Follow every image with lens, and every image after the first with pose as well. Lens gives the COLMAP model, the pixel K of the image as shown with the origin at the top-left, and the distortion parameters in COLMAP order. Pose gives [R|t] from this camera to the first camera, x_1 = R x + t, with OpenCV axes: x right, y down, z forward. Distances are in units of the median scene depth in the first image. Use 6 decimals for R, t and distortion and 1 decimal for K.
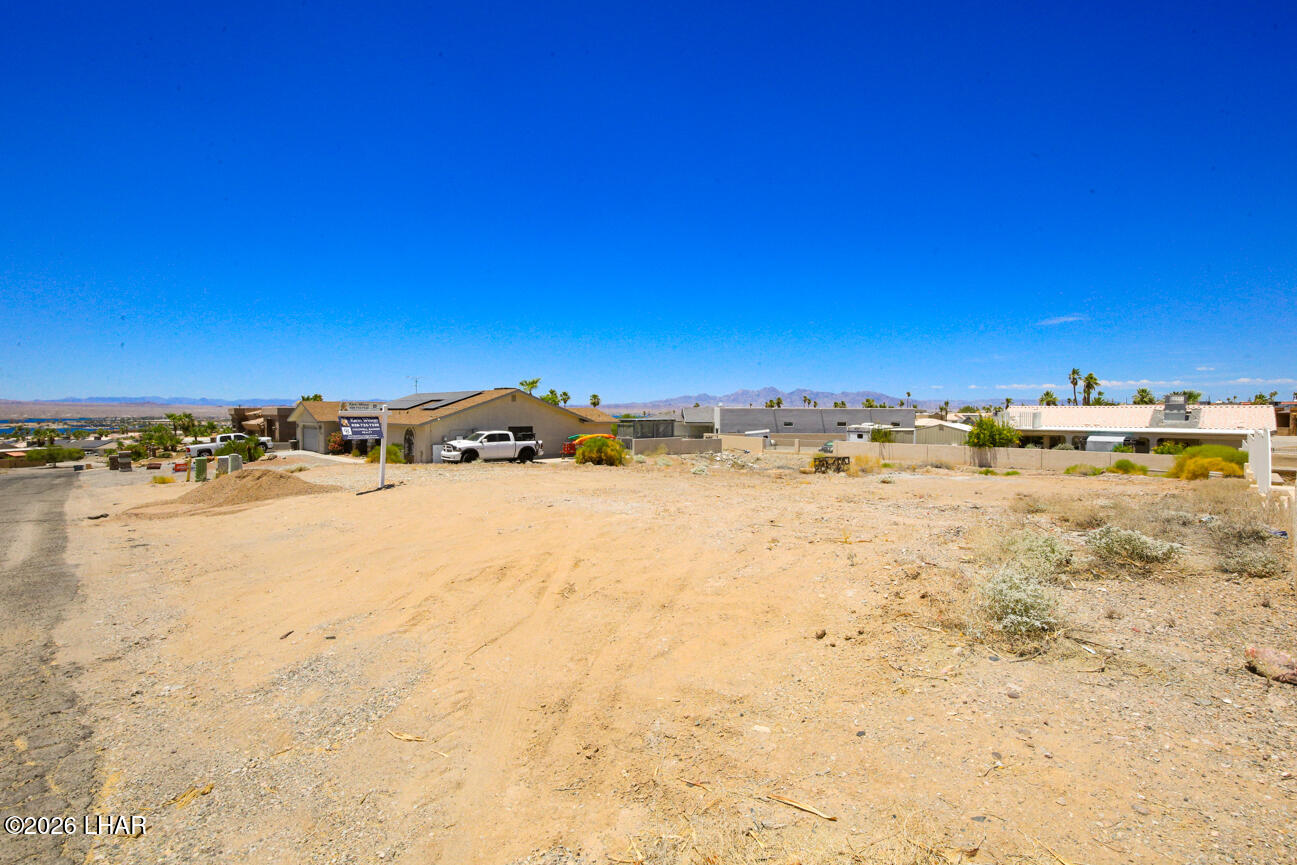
lens RADIAL K [[592.5, 0, 655.6], [0, 592.5, 415.4], [0, 0, 1]] dist [-0.001625, 0.000288]
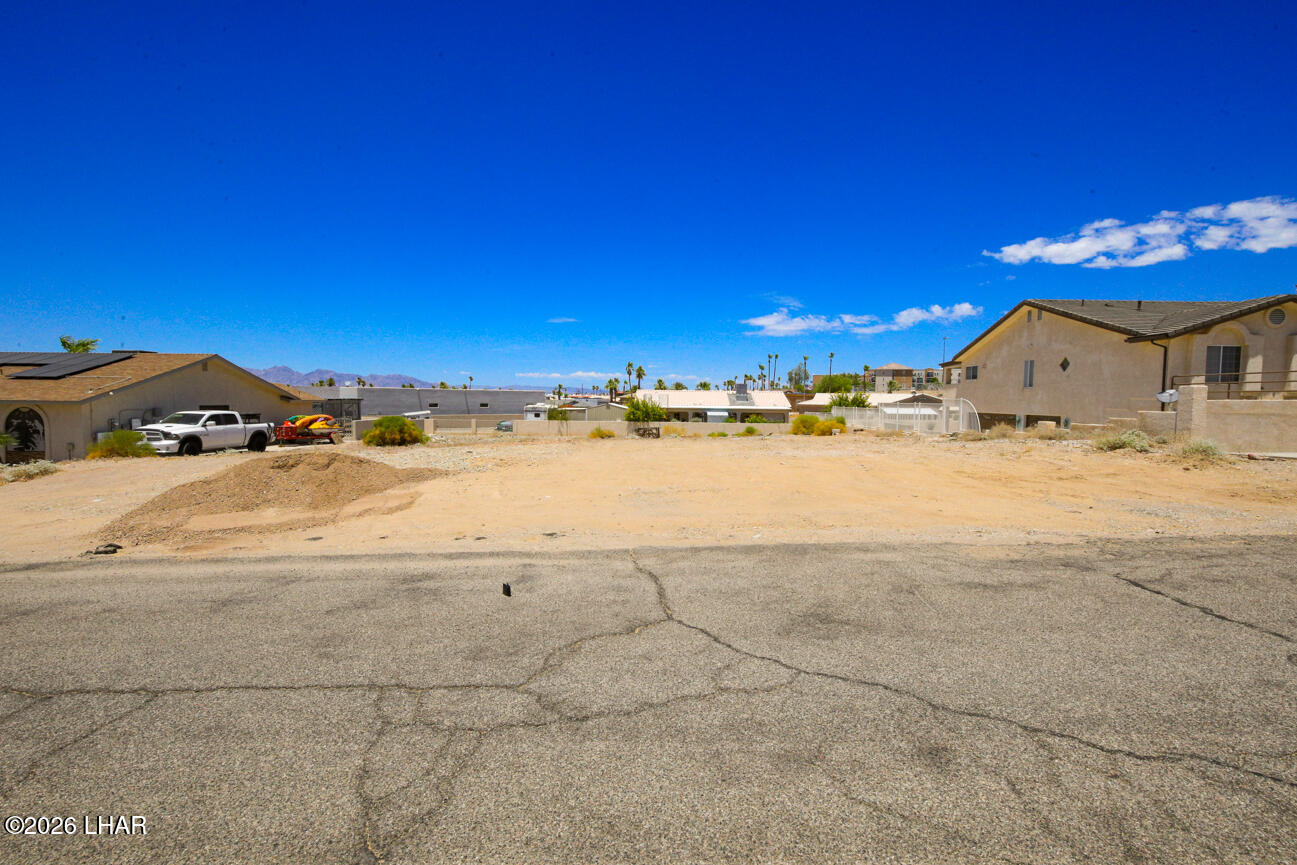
lens RADIAL K [[592.5, 0, 655.6], [0, 592.5, 415.4], [0, 0, 1]] dist [-0.001625, 0.000288]
pose [[0.725870, -0.013897, 0.687691, -0.265817], [-0.004281, 0.999685, 0.024721, 0.008327], [-0.687818, -0.020888, 0.725582, 0.067852]]
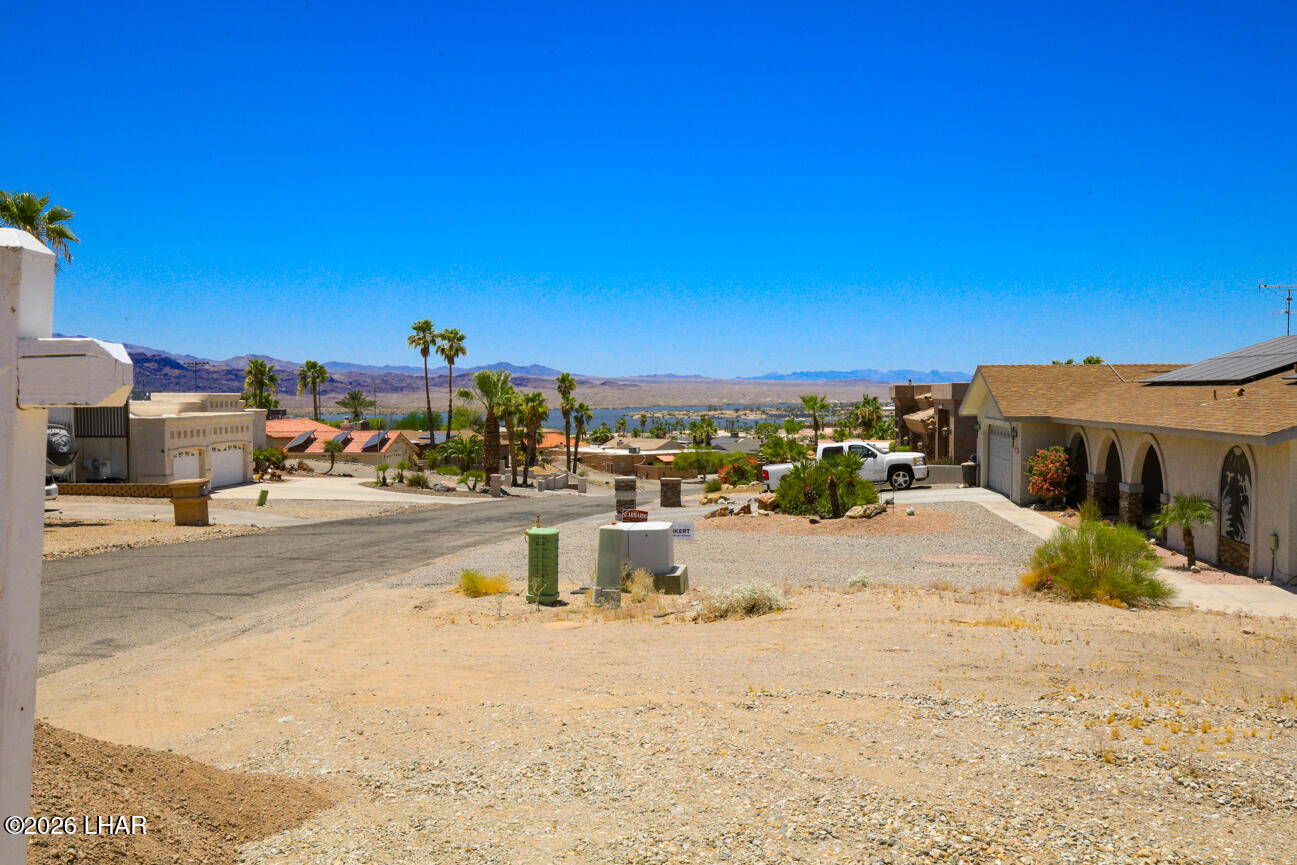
lens RADIAL K [[1233.8, 0, 648.5], [0, 1233.8, 432.5], [0, 0, 1]] dist [0.006055, 0.002337]
pose [[0.638402, 0.025166, -0.769291, -0.098252], [-0.006379, 0.999604, 0.027407, -0.000420], [0.769677, -0.012589, 0.638310, 0.287728]]
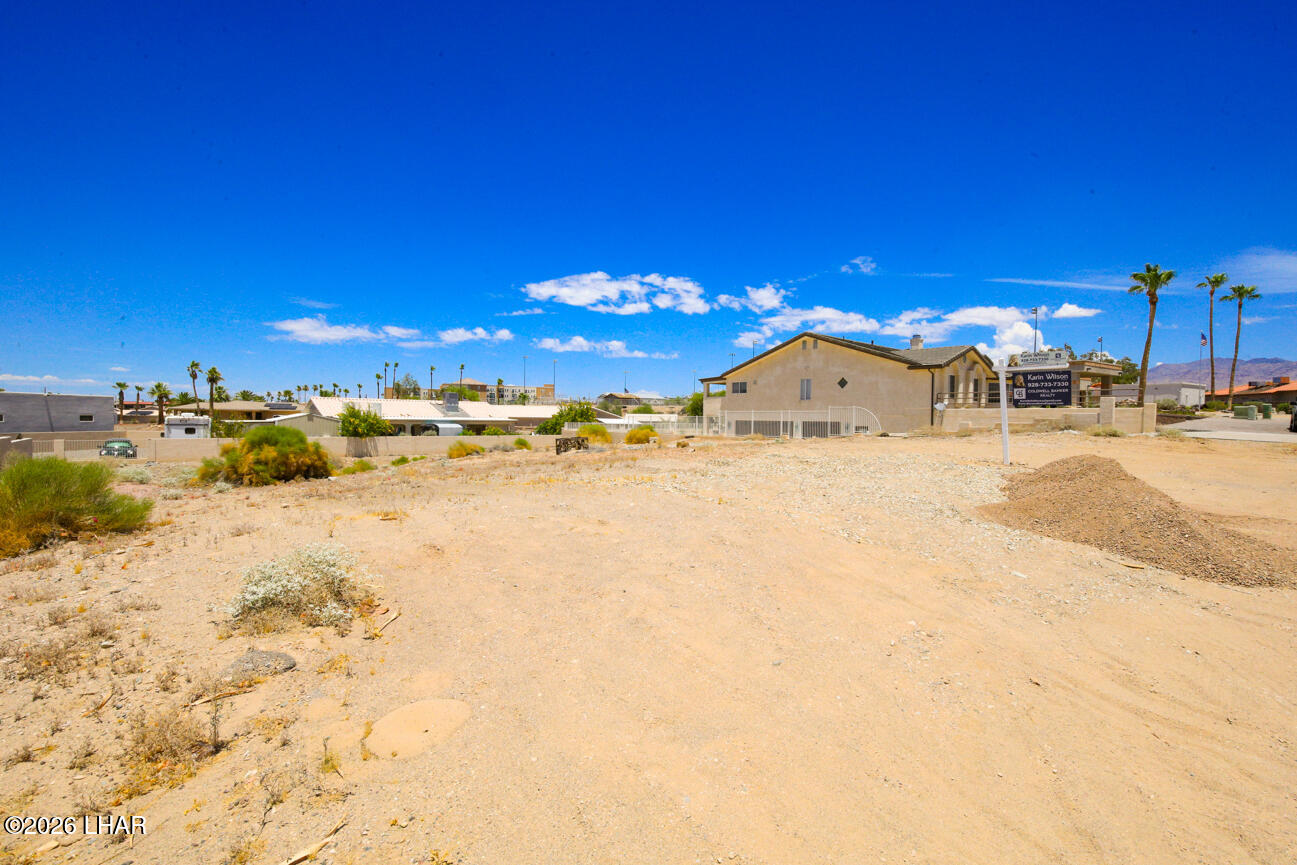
lens RADIAL K [[574.9, 0, 648.5], [0, 574.9, 432.5], [0, 0, 1]] dist [-0.001144, 0.000098]
pose [[0.063886, -0.026177, 0.997614, -0.349104], [-0.004555, 0.999638, 0.026522, 0.017186], [-0.997947, -0.006239, 0.063743, 0.429903]]
